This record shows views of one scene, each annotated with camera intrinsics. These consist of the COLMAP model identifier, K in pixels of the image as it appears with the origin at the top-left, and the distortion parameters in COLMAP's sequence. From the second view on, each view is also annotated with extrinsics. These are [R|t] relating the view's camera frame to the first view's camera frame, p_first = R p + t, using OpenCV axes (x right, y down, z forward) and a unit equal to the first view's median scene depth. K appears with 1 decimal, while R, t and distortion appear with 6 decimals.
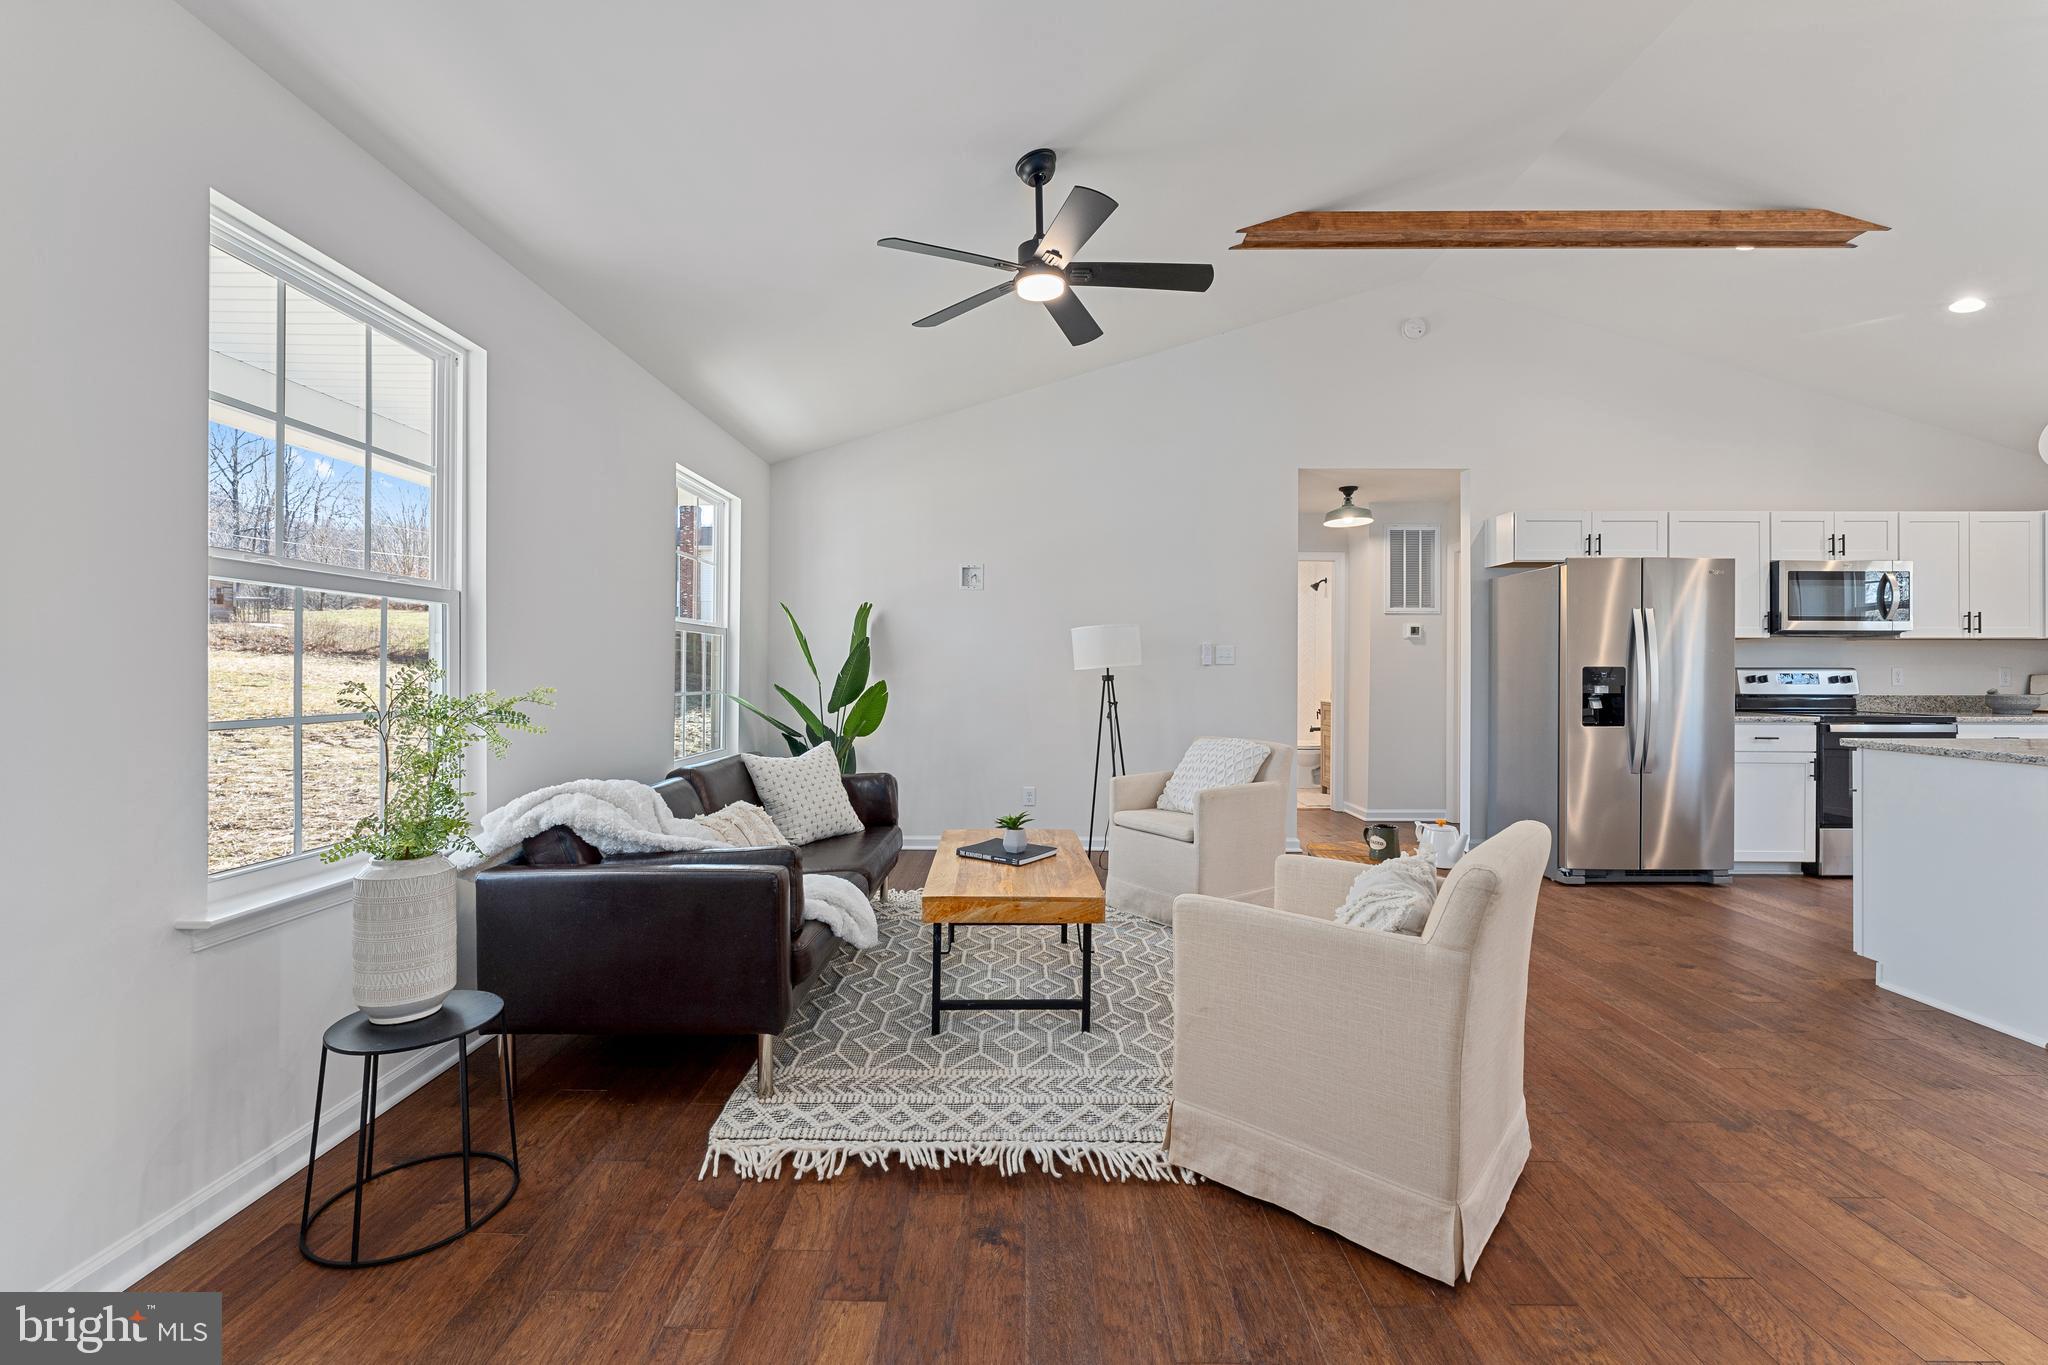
lens RADIAL K [[828.4, 0, 1025.6], [0, 828.4, 669.4], [0, 0, 1]] dist [-0.004881, 0.000618]
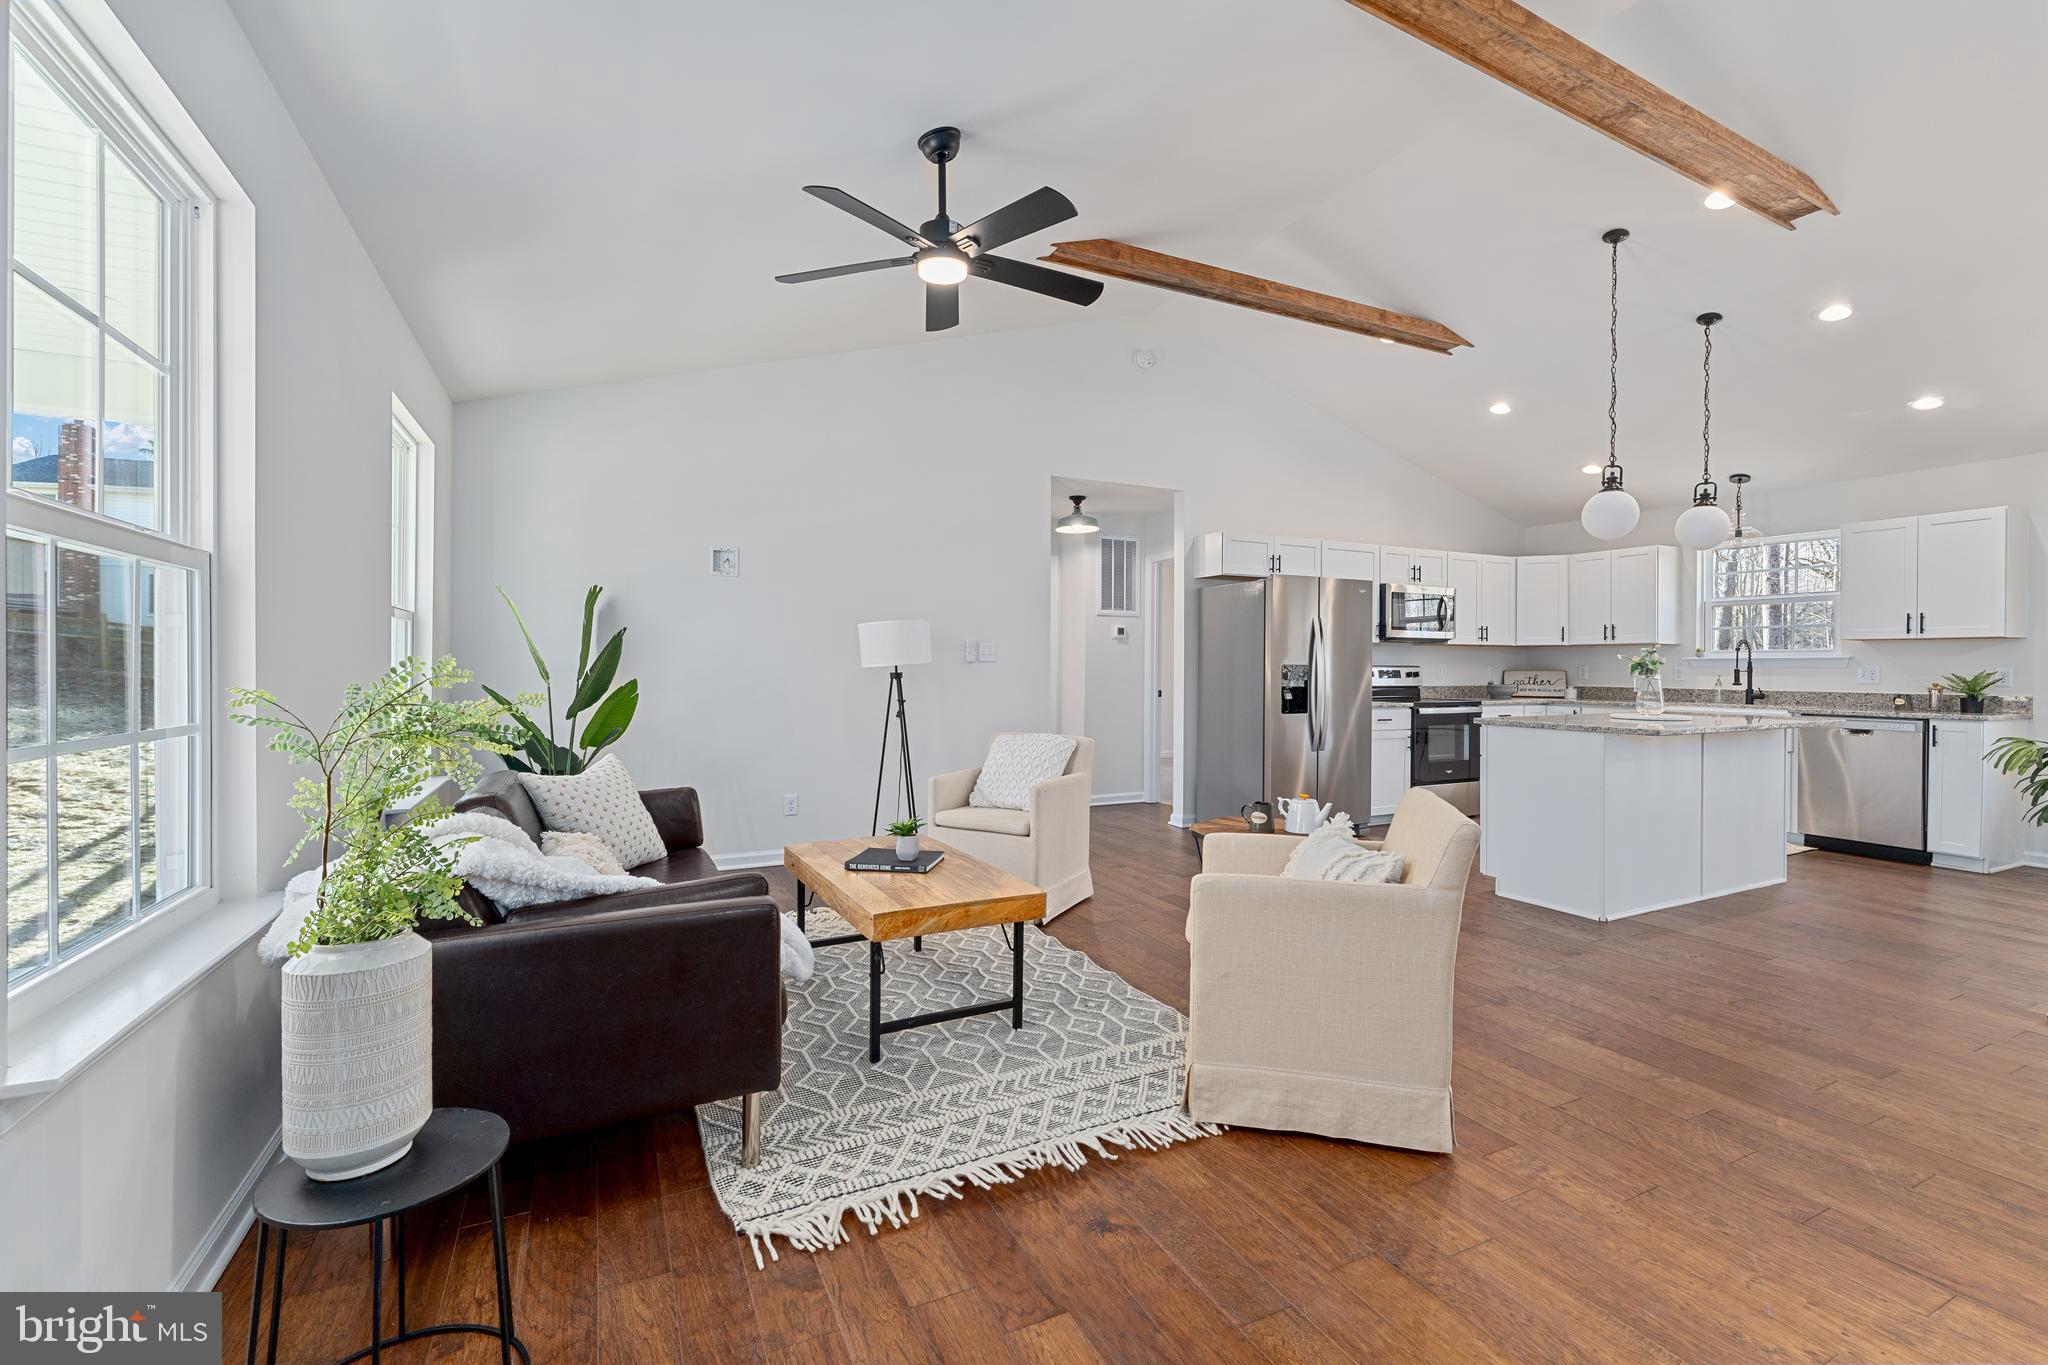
lens RADIAL K [[866.0, 0, 1025.9], [0, 866.0, 671.3], [0, 0, 1]] dist [-0.001661, 0.000579]
pose [[0.894118, -0.001544, 0.447828, -0.263682], [-0.001838, 0.999973, 0.007118, -0.002346], [-0.447827, -0.007187, 0.894091, 0.040942]]
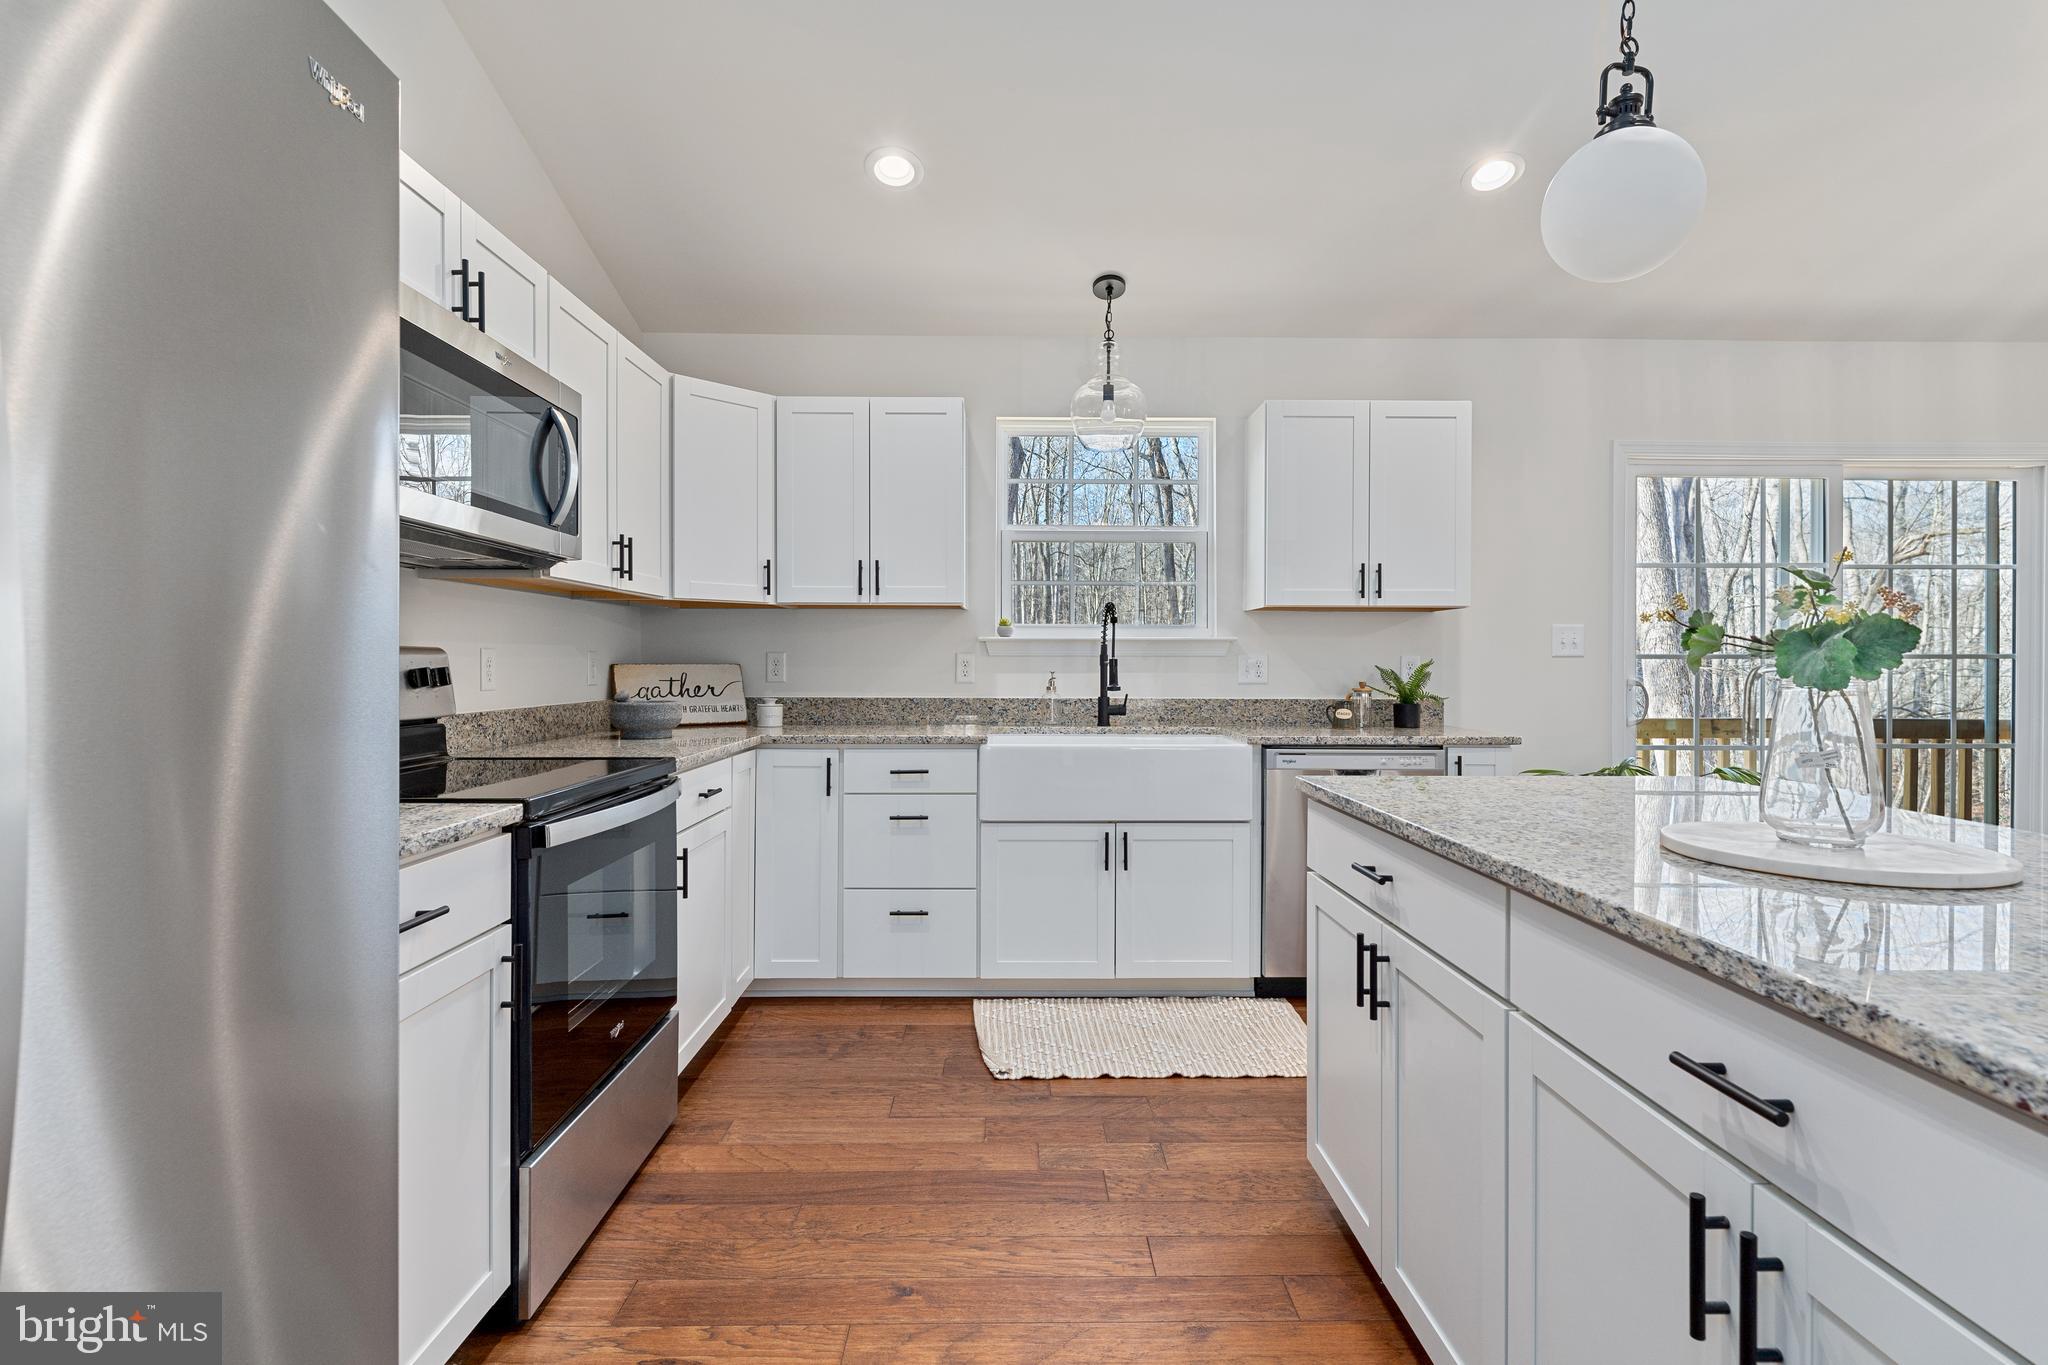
lens RADIAL K [[981.2, 0, 1028.6], [0, 981.2, 664.2], [0, 0, 1]] dist [0.002761, -0.001319]
pose [[-0.022465, -0.003334, 0.999742, 0.721363], [-0.002530, 0.999991, 0.003278, 0.004935], [-0.999744, -0.002456, -0.022474, 0.993460]]
